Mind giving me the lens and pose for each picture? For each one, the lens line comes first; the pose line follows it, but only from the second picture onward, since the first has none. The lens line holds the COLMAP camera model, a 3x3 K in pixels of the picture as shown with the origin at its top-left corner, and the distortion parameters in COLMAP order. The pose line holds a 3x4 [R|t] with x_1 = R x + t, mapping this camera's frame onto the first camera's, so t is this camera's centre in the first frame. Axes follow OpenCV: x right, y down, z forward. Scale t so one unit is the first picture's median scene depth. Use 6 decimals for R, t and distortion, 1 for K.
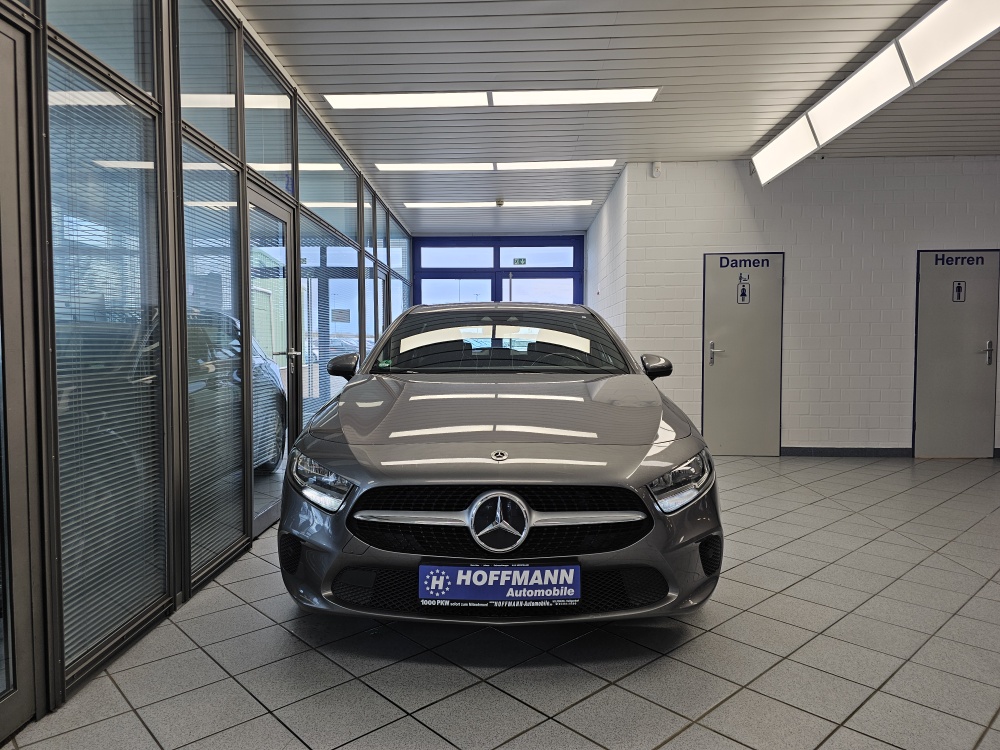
lens RADIAL K [[683.9, 0, 500.0], [0, 683.9, 375.0], [0, 0, 1]] dist [0.054632, -0.070643]
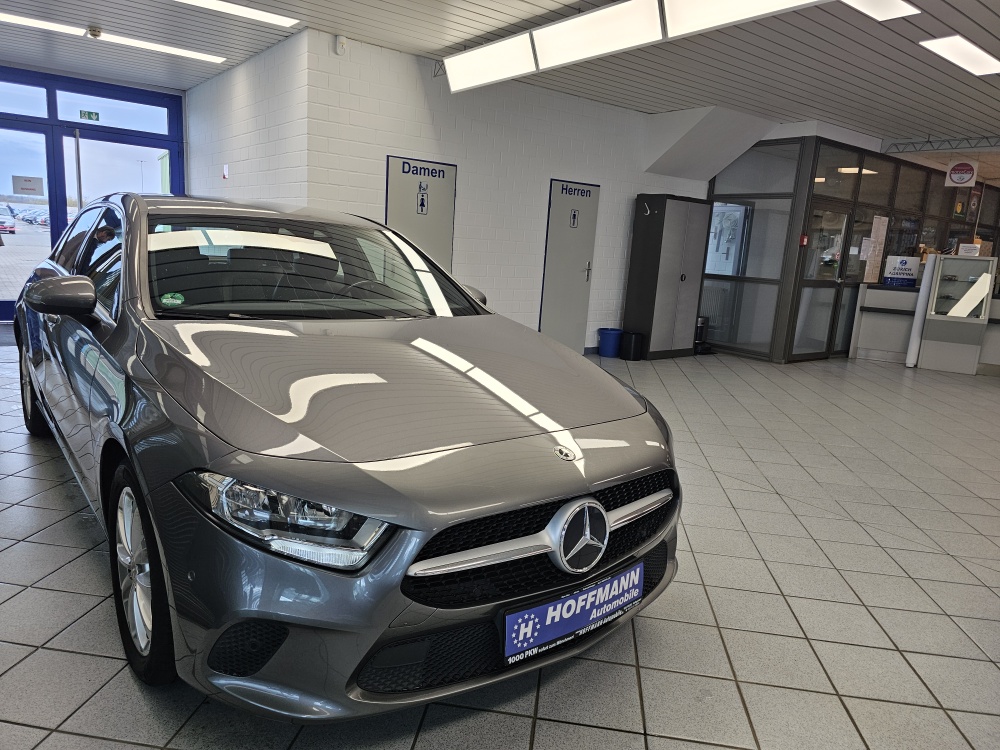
lens RADIAL K [[674.3, 0, 500.0], [0, 674.3, 375.0], [0, 0, 1]] dist [0.054053, -0.045700]
pose [[0.754612, -0.076269, 0.651724, -0.581048], [-0.037726, 0.986536, 0.159132, -0.097767], [-0.655086, -0.144670, 0.741575, 0.495514]]
